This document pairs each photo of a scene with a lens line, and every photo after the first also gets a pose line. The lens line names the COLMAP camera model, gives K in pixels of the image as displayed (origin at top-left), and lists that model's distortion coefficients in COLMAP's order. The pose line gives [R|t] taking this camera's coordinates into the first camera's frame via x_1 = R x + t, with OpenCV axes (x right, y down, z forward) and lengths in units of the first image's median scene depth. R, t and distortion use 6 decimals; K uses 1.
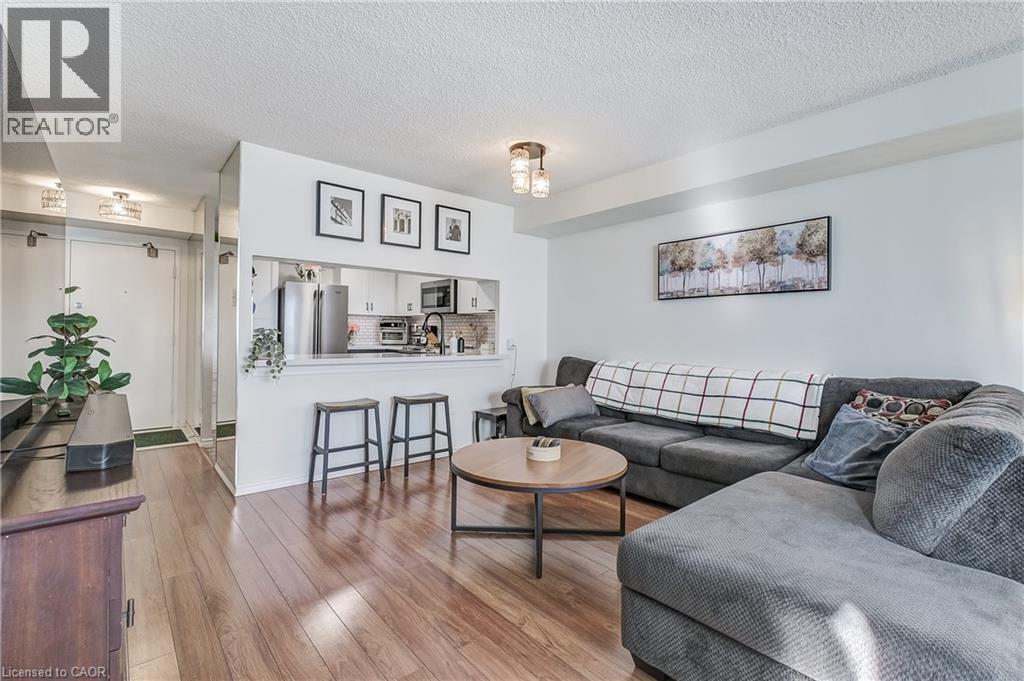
lens RADIAL K [[460.7, 0, 513.8], [0, 460.7, 331.1], [0, 0, 1]] dist [-0.000863, -0.000022]
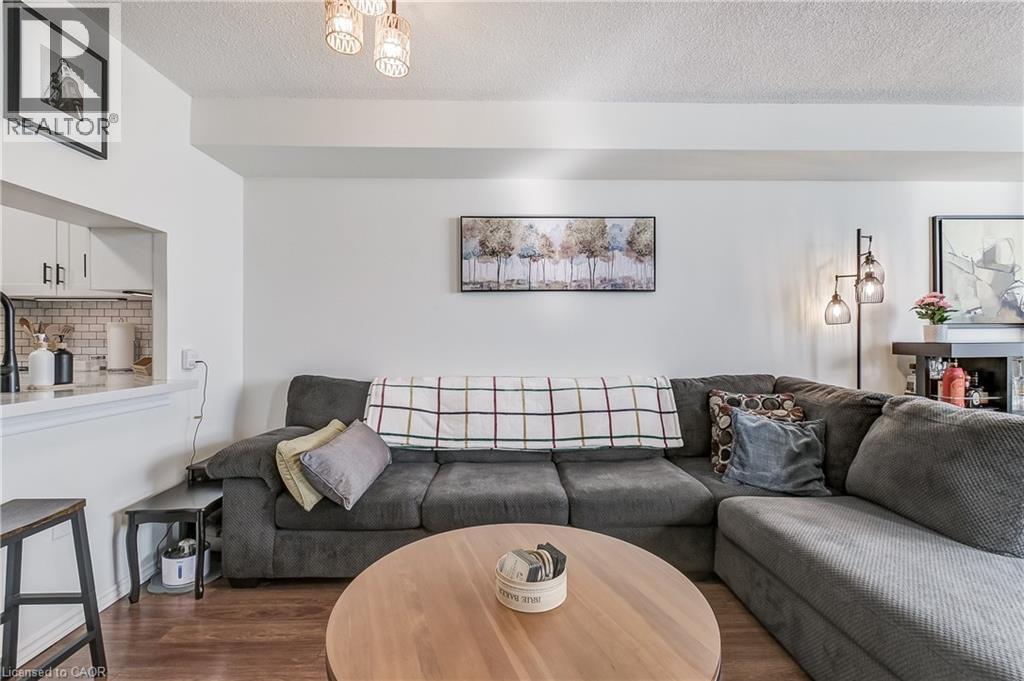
lens RADIAL K [[459.7, 0, 513.4], [0, 459.7, 339.0], [0, 0, 1]] dist [0.000383, 0.000135]
pose [[0.634200, -0.010490, 0.773098, -0.219577], [0.002660, 0.999932, 0.011386, 0.000810], [-0.773165, -0.005164, 0.634184, 0.489060]]
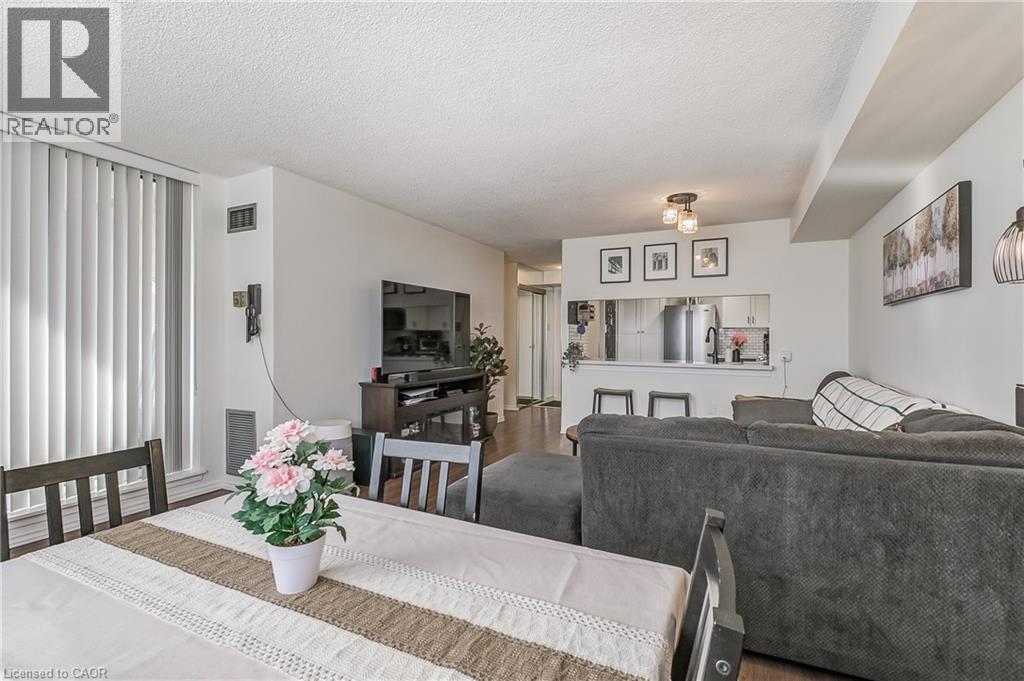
lens RADIAL K [[459.7, 0, 513.4], [0, 459.7, 339.0], [0, 0, 1]] dist [0.000383, 0.000135]
pose [[0.396110, -0.005867, -0.918184, 0.848007], [0.003031, 0.999982, -0.005083, -0.006591], [0.918198, -0.000770, 0.396121, 0.078402]]
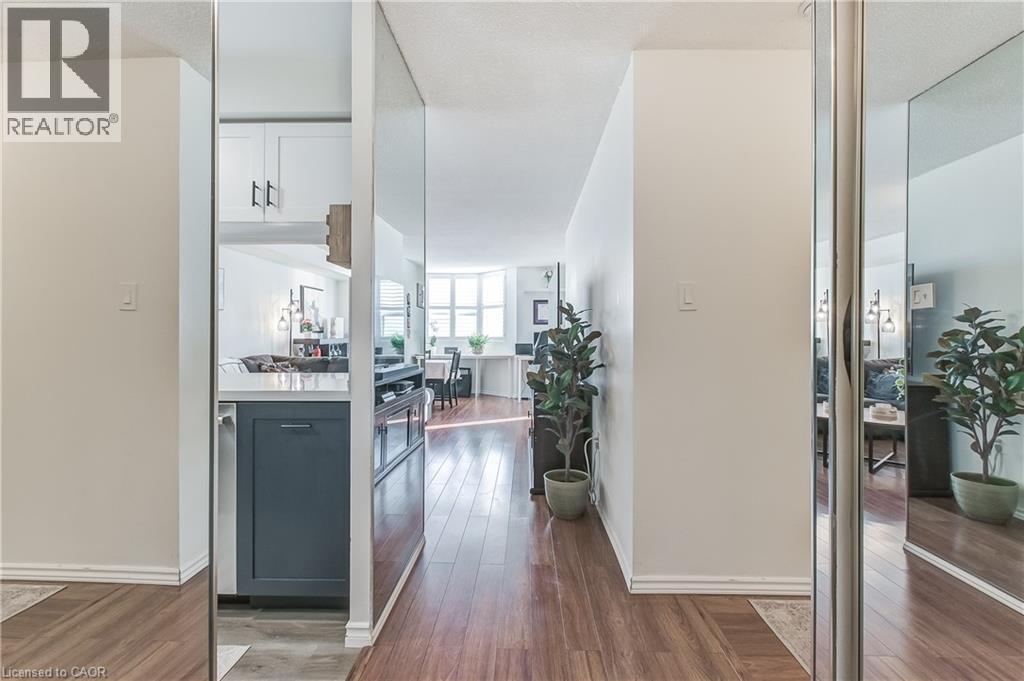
lens RADIAL K [[459.7, 0, 513.4], [0, 459.7, 339.0], [0, 0, 1]] dist [0.000383, 0.000135]
pose [[-0.741986, -0.014505, 0.670258, -1.048960], [-0.013078, 0.999889, 0.007162, -0.006452], [-0.670288, -0.003452, -0.742093, 1.253351]]
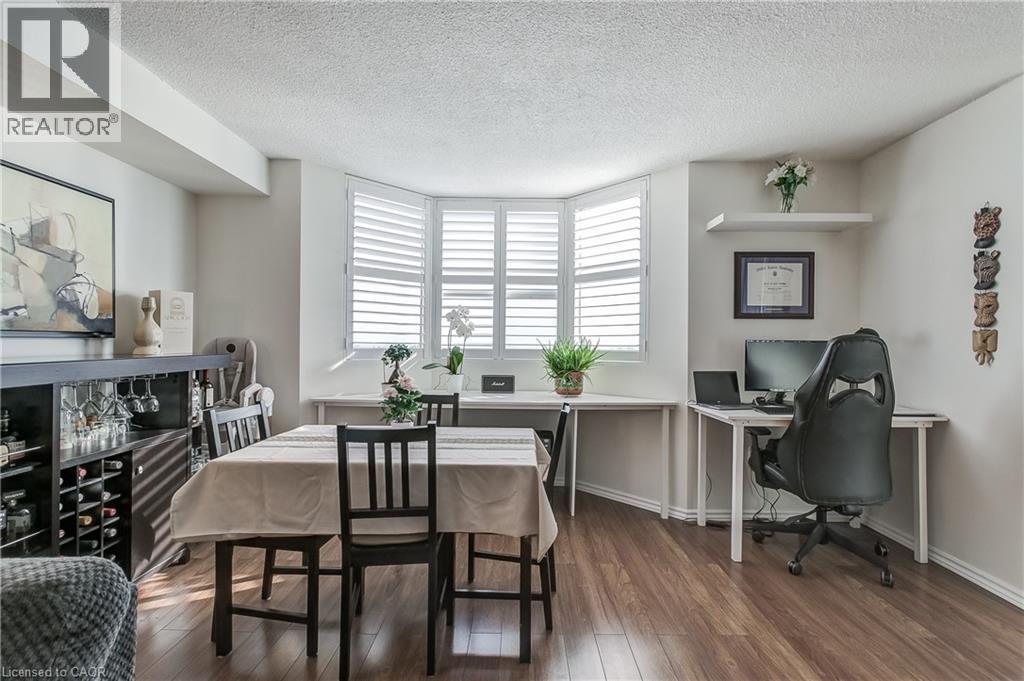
lens RADIAL K [[464.2, 0, 513.4], [0, 464.2, 345.0], [0, 0, 1]] dist [0.002801, 0.000264]
pose [[-0.751594, -0.017908, 0.659383, 0.137931], [-0.019870, 0.999792, 0.004504, -0.011868], [-0.659327, -0.009717, -0.751793, 0.400368]]
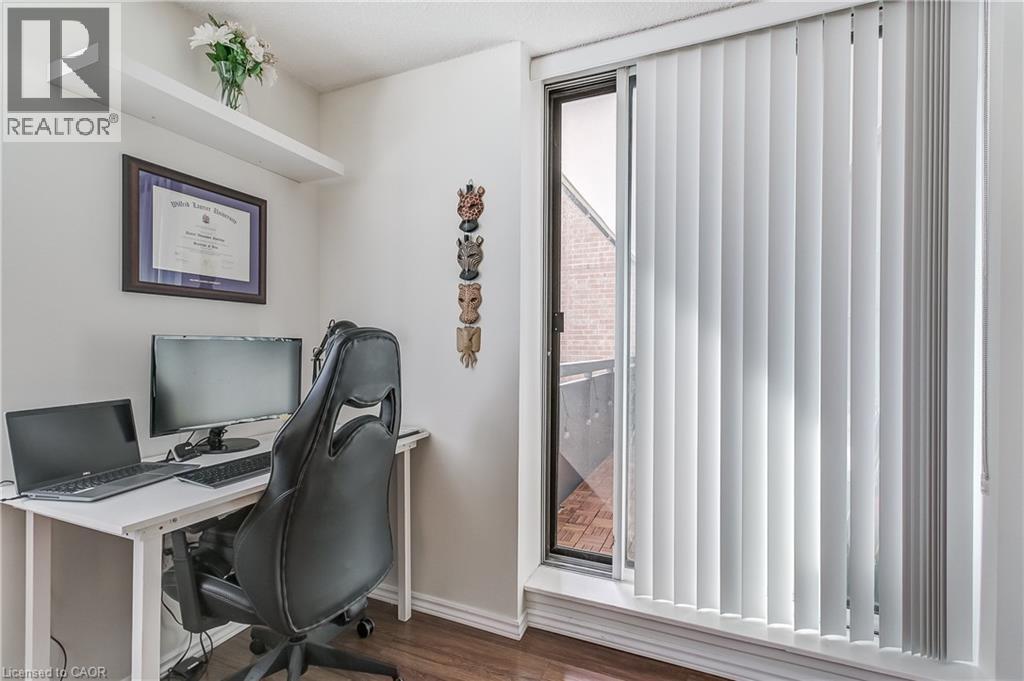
lens RADIAL K [[464.2, 0, 513.4], [0, 464.2, 345.0], [0, 0, 1]] dist [0.002801, 0.000264]
pose [[-0.895724, -0.012809, -0.444427, 0.264218], [-0.009403, 0.999907, -0.009869, -0.015928], [0.444512, -0.004661, -0.895761, 0.030157]]
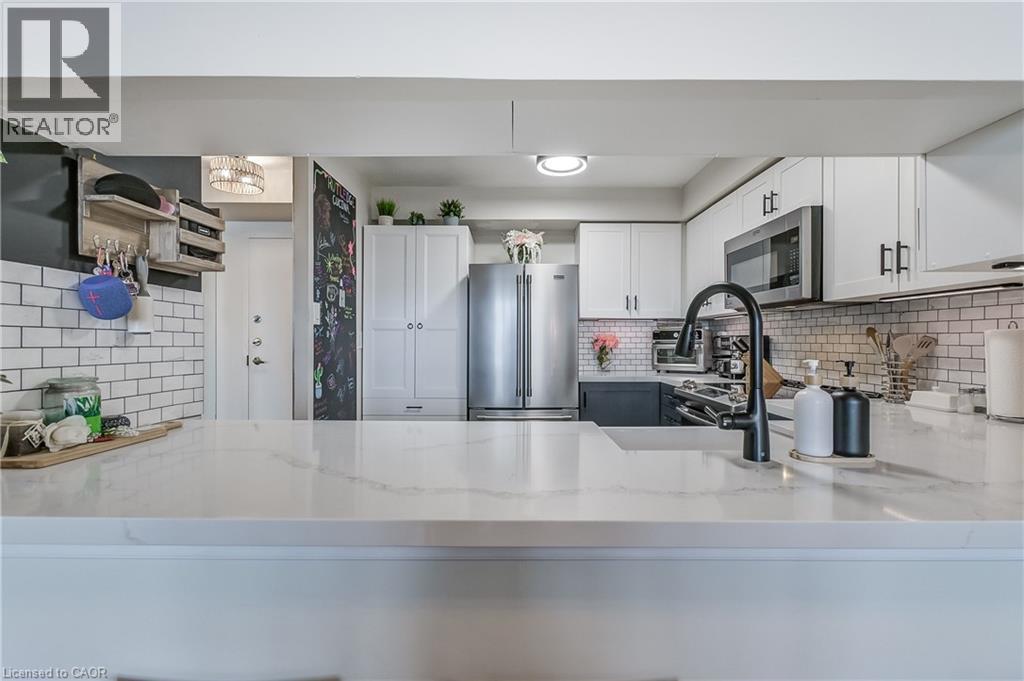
lens RADIAL K [[459.7, 0, 513.4], [0, 459.7, 339.0], [0, 0, 1]] dist [0.000383, 0.000135]
pose [[0.760273, -0.012583, -0.649481, -0.114147], [0.010463, 0.999920, -0.007125, -0.012963], [0.649519, -0.001379, 0.760344, 0.880049]]
